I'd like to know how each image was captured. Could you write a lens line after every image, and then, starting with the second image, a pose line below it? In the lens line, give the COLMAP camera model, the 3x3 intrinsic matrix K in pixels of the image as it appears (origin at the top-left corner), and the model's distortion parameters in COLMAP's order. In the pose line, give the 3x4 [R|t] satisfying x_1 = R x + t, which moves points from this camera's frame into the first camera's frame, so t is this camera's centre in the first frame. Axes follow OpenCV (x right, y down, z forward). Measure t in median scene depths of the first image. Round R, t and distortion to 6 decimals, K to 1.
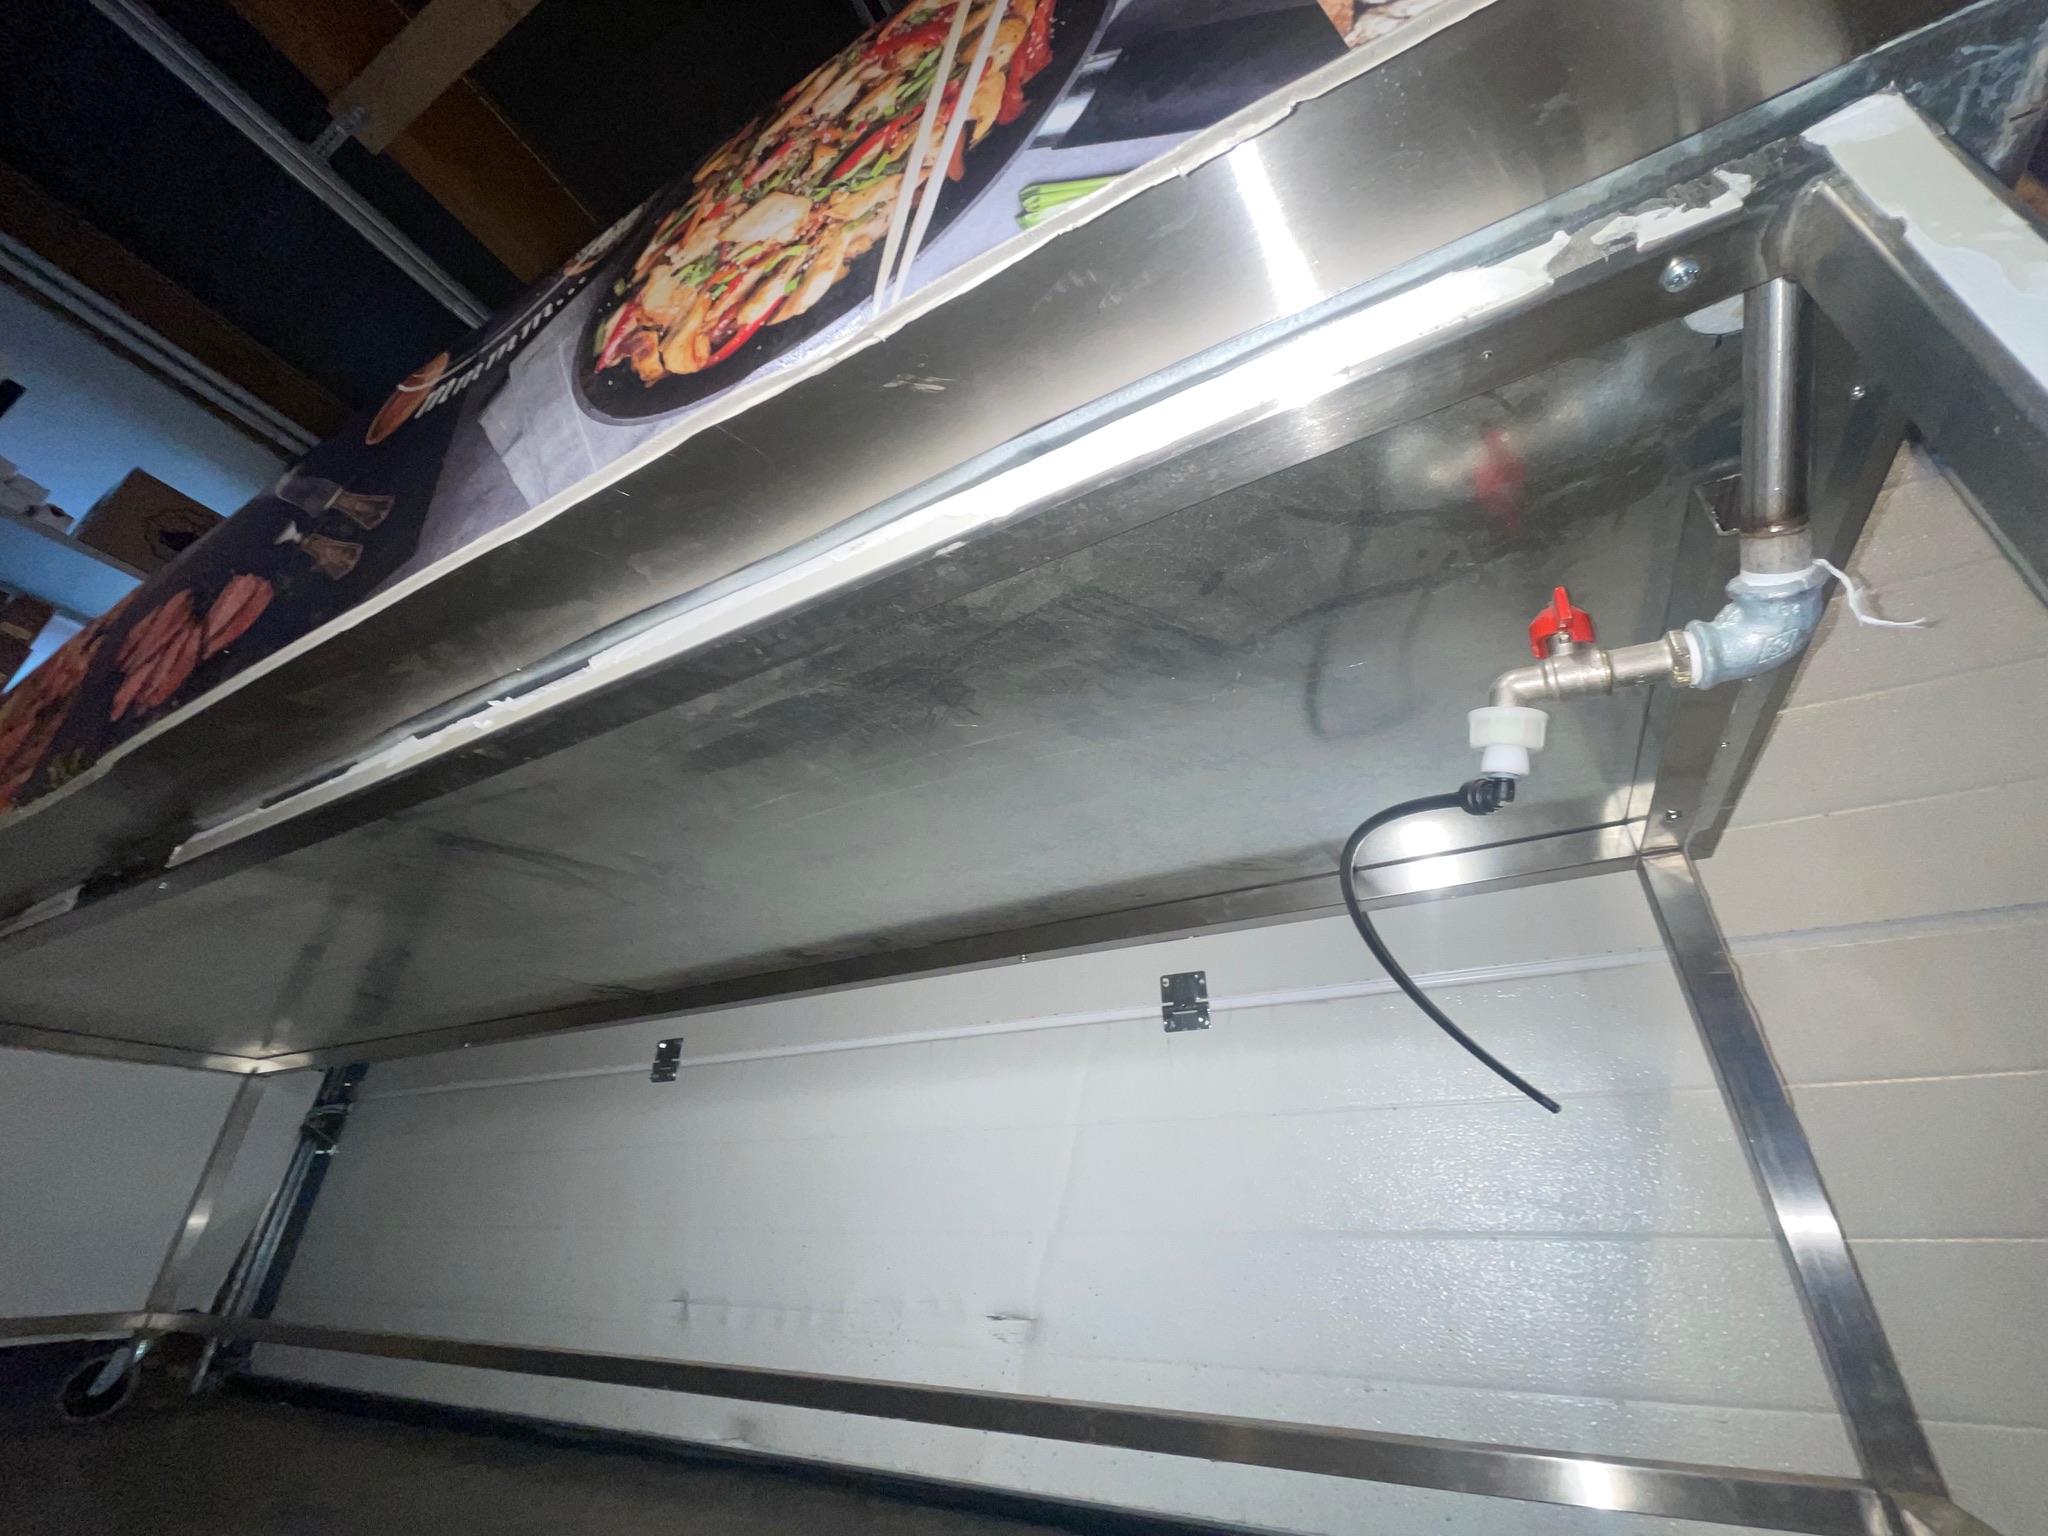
lens RADIAL K [[822.5, 0, 1024.0], [0, 822.5, 768.0], [0, 0, 1]] dist [0.001570, -0.000042]
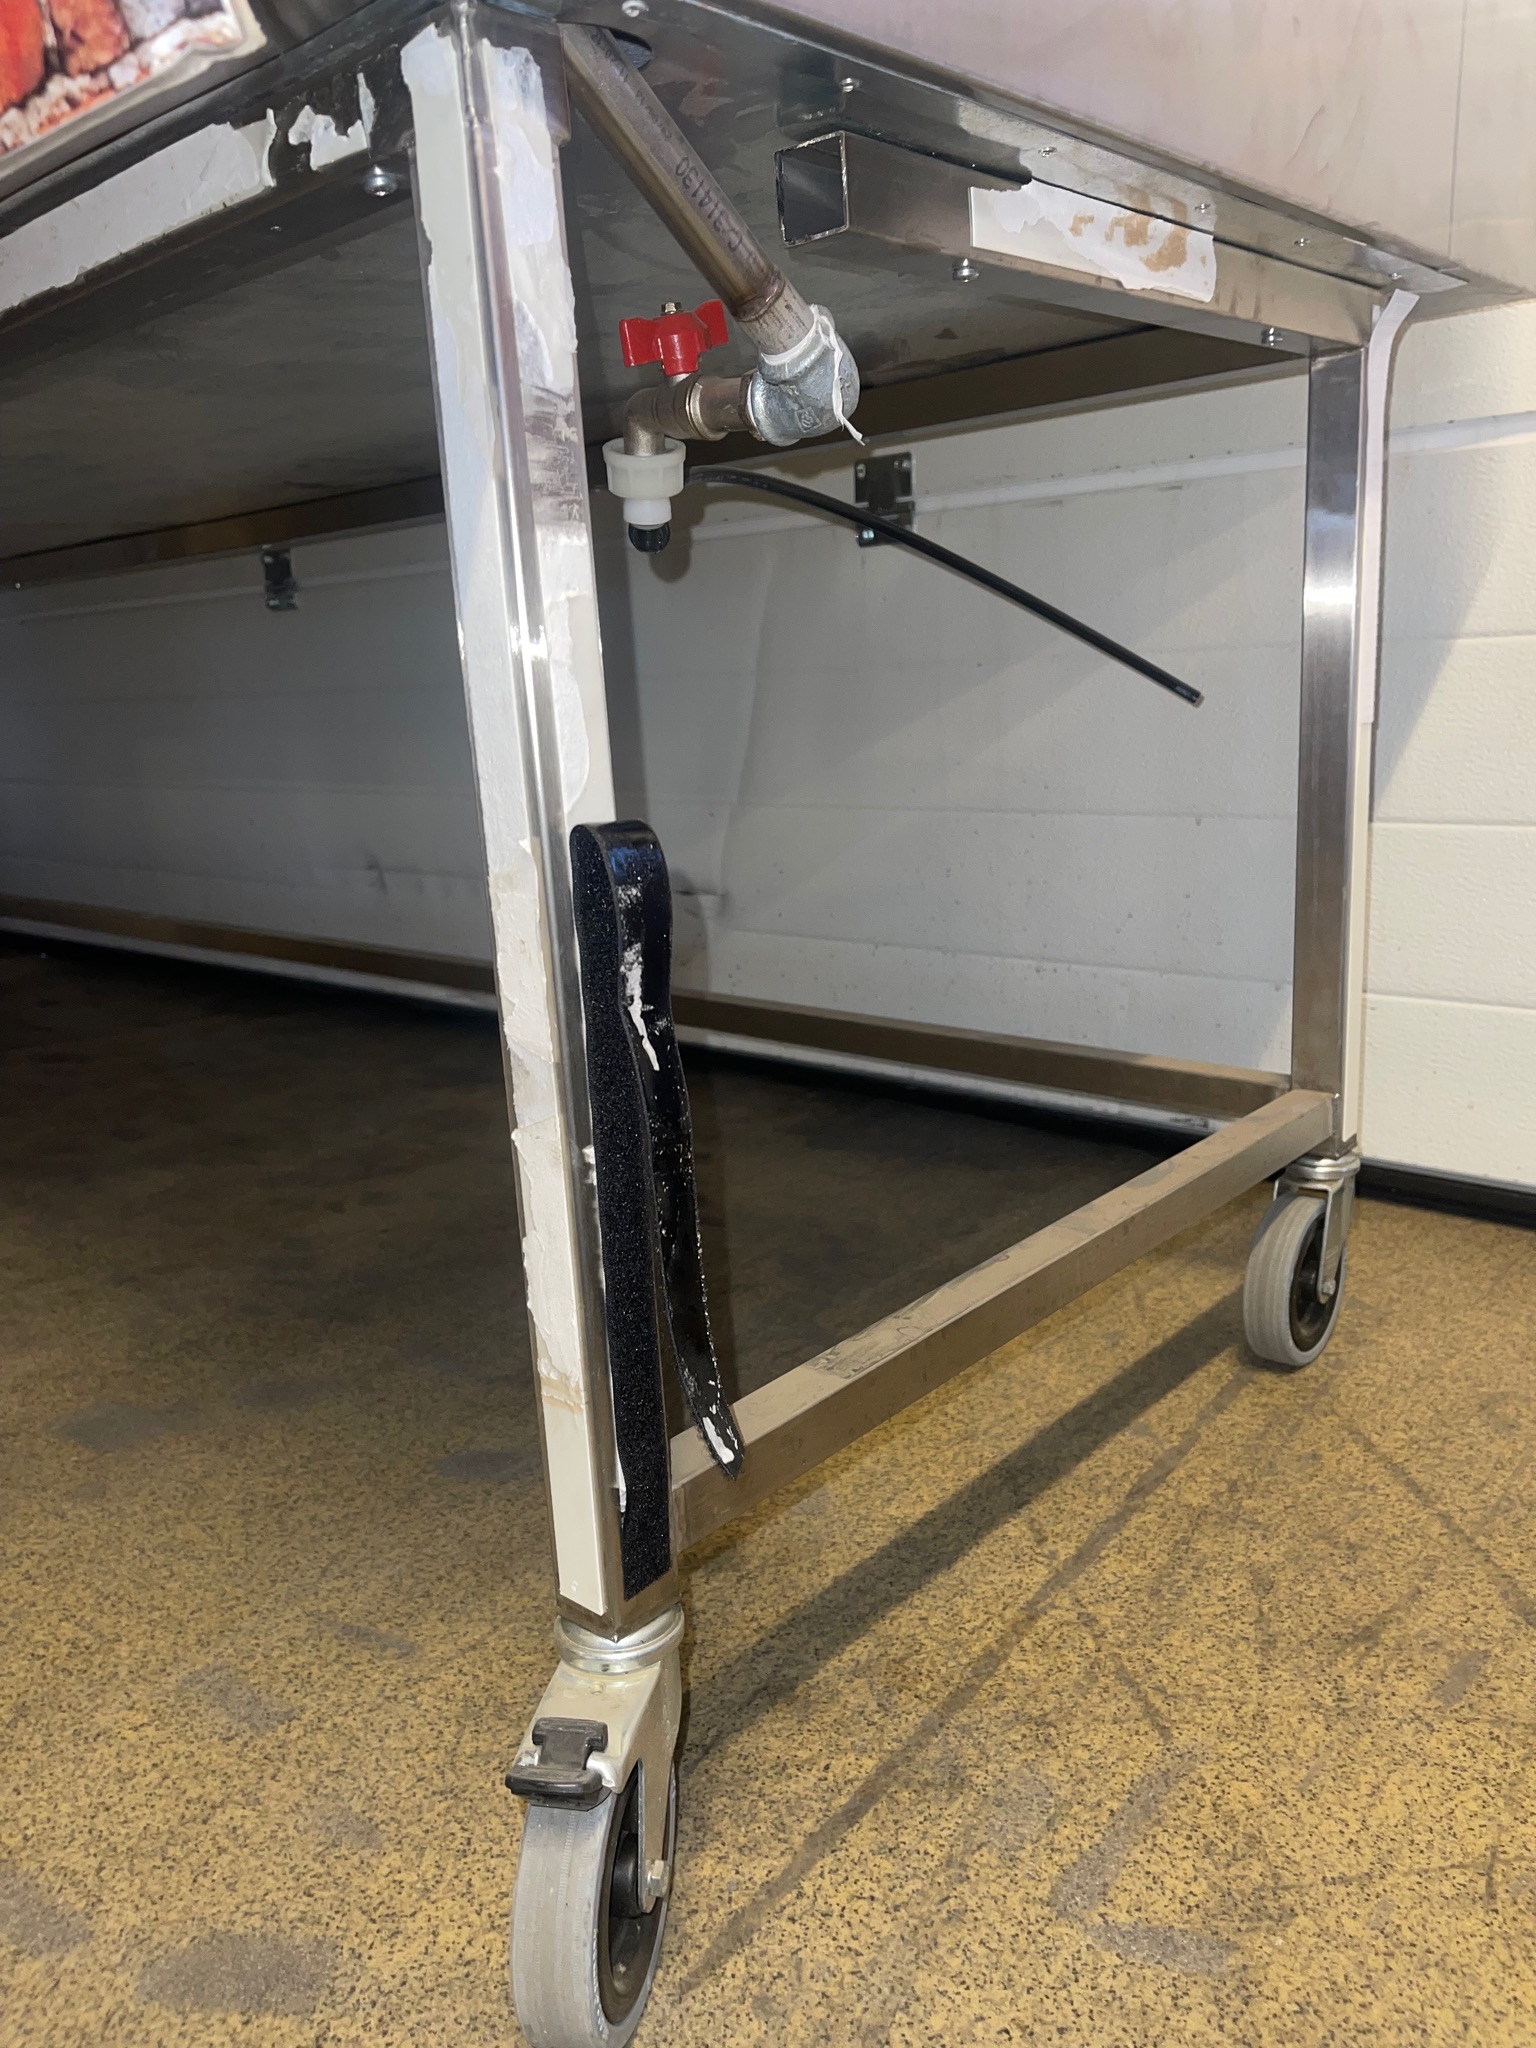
lens RADIAL K [[1544.7, 0, 768.0], [0, 1544.7, 1024.0], [0, 0, 1]] dist [0.005087, -0.000081]
pose [[0.972139, -0.002072, -0.234396, 0.421689], [0.160457, 0.734840, 0.658987, -0.255348], [0.170878, -0.678238, 0.714699, -0.197418]]
